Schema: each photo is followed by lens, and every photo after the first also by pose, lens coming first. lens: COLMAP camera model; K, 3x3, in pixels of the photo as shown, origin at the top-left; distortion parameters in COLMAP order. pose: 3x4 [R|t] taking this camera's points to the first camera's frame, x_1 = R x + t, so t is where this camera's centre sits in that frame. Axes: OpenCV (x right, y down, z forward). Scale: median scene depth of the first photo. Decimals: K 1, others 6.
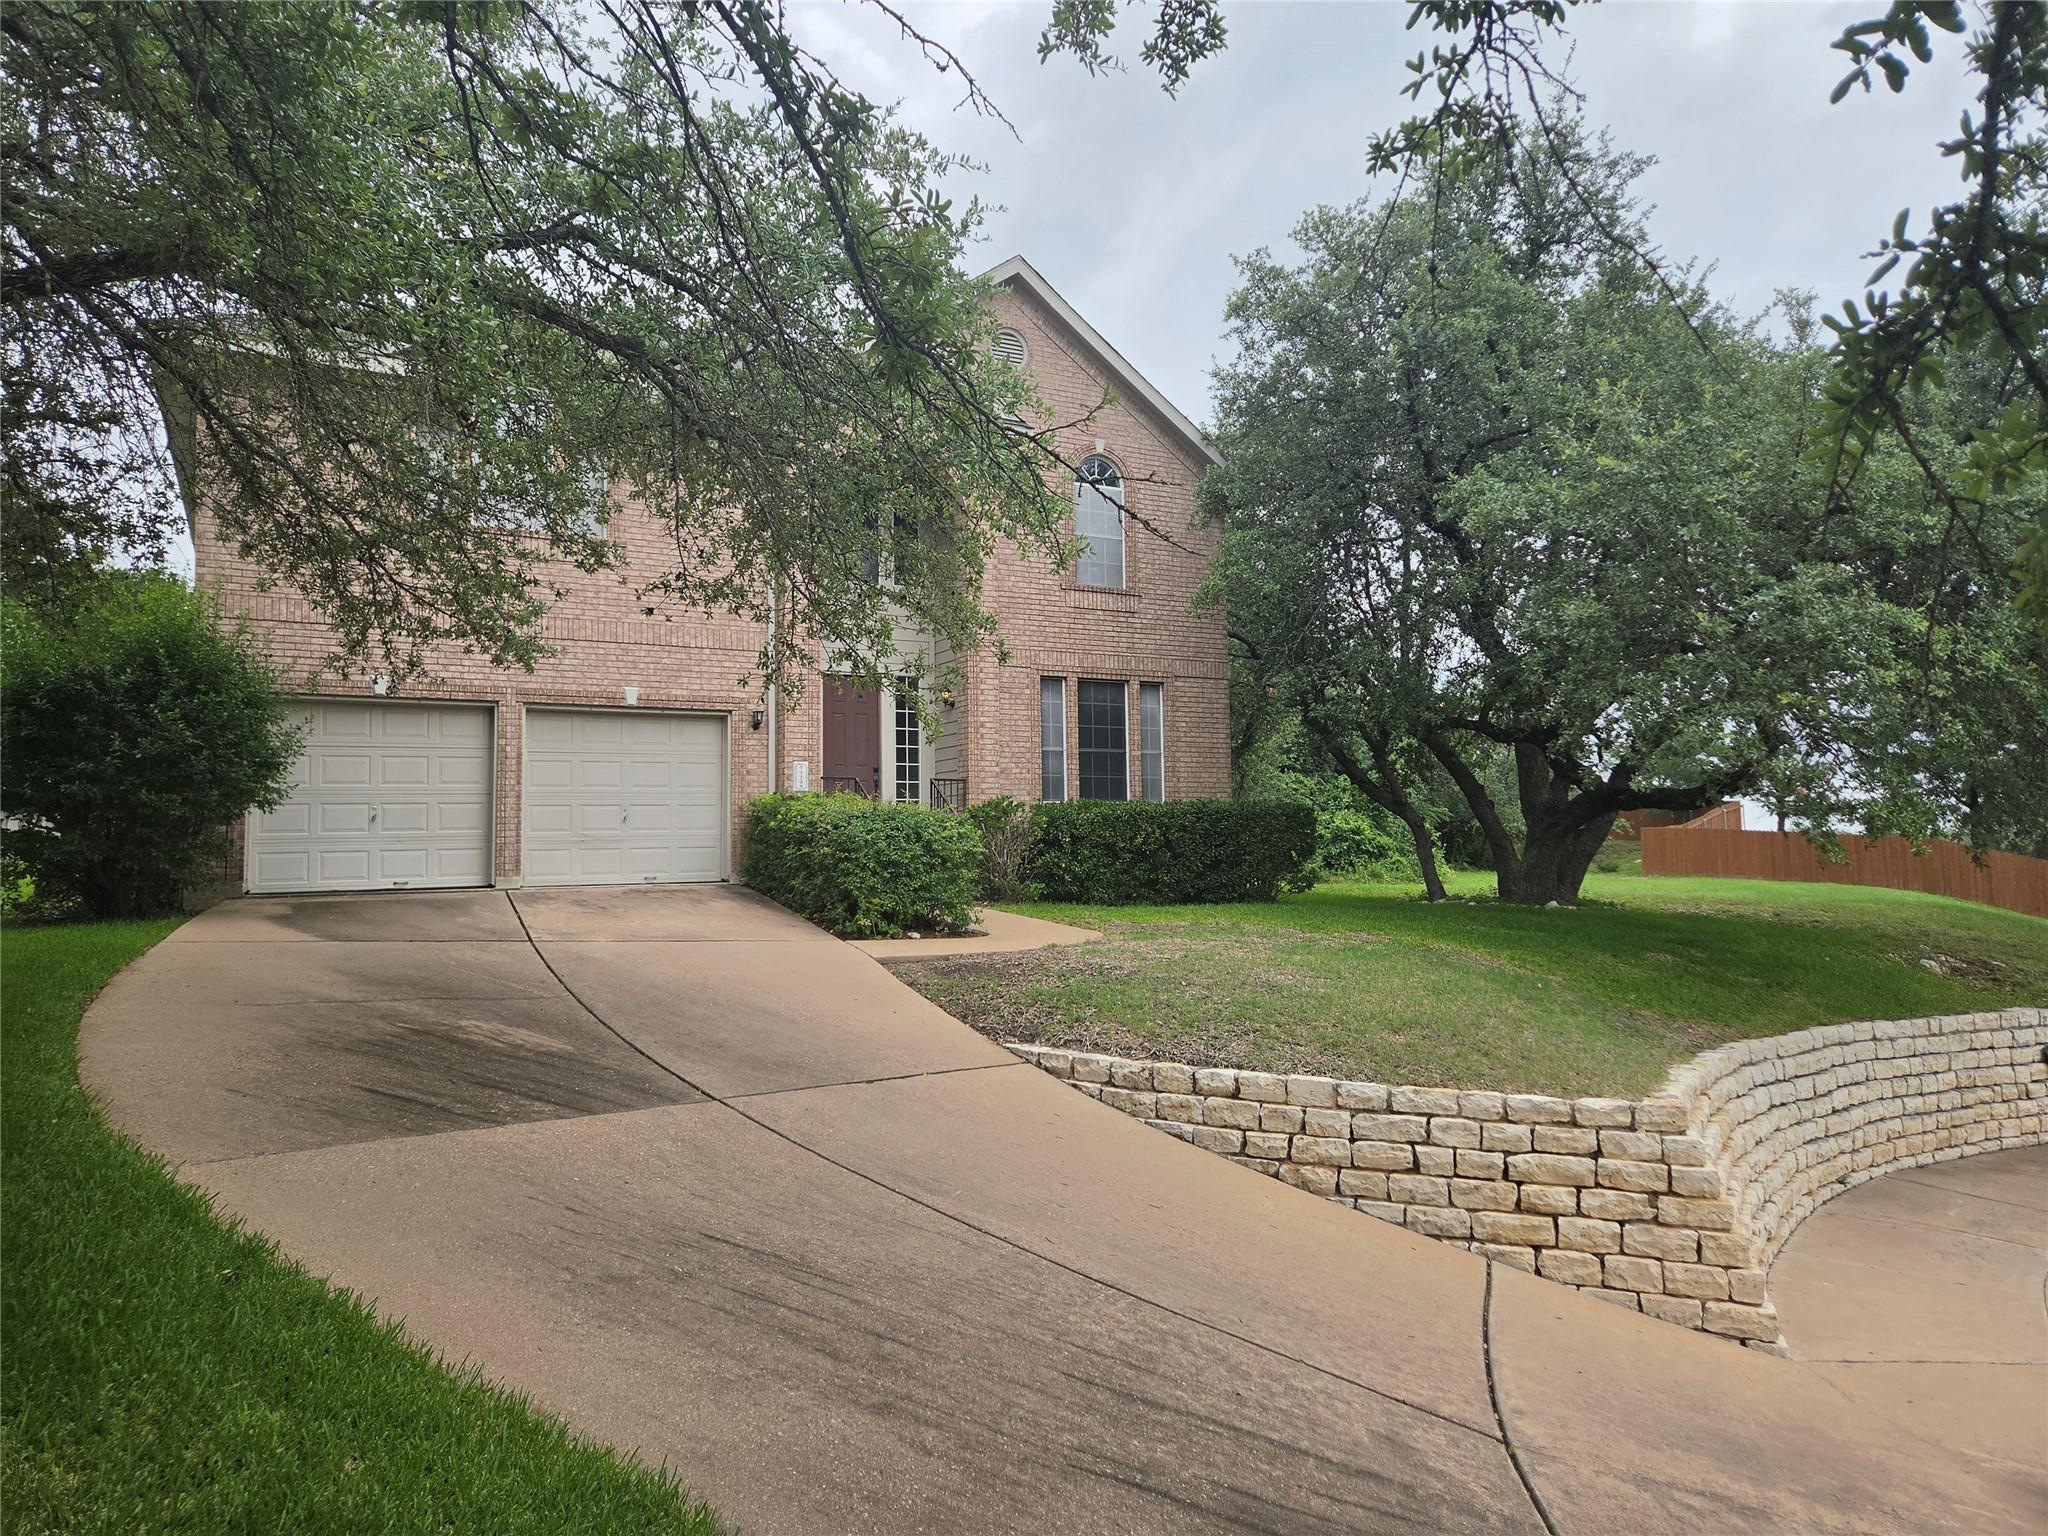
lens RADIAL K [[1364.8, 0, 1021.0], [0, 1364.8, 774.5], [0, 0, 1]] dist [0.045374, -0.002894]
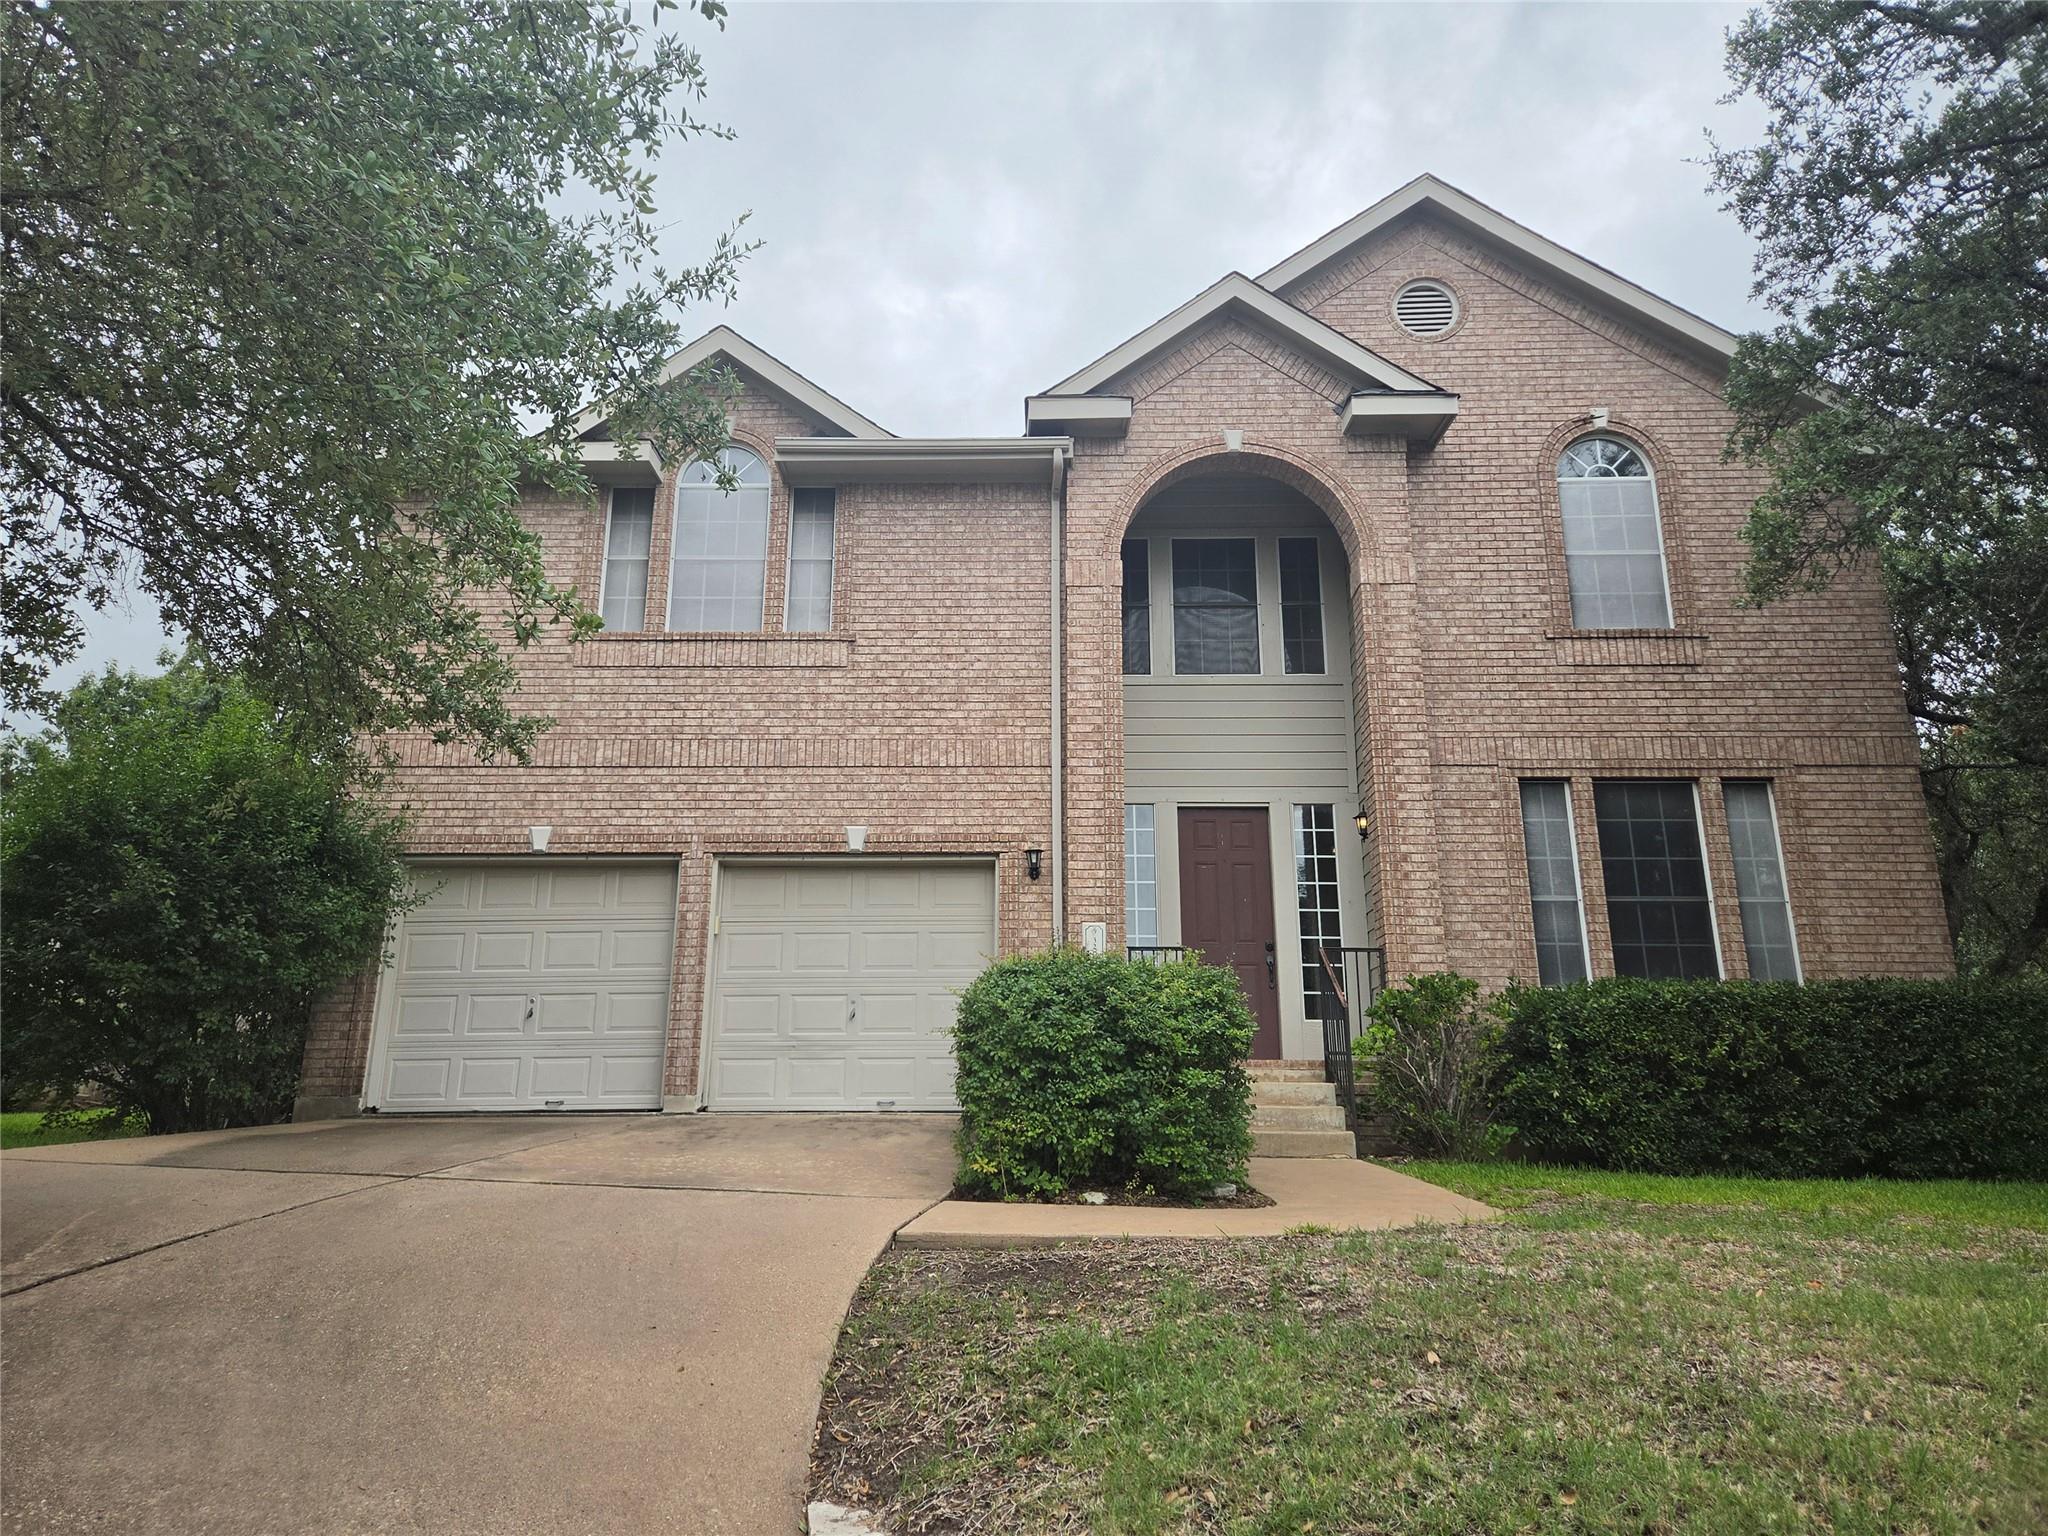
lens RADIAL K [[1364.8, 0, 1027.6], [0, 1364.8, 749.4], [0, 0, 1]] dist [0.045374, -0.002894]
pose [[0.863297, -0.121270, -0.489911, 0.135534], [0.011724, 0.975260, -0.220750, 0.051071], [0.504561, 0.184829, 0.843360, 0.396861]]
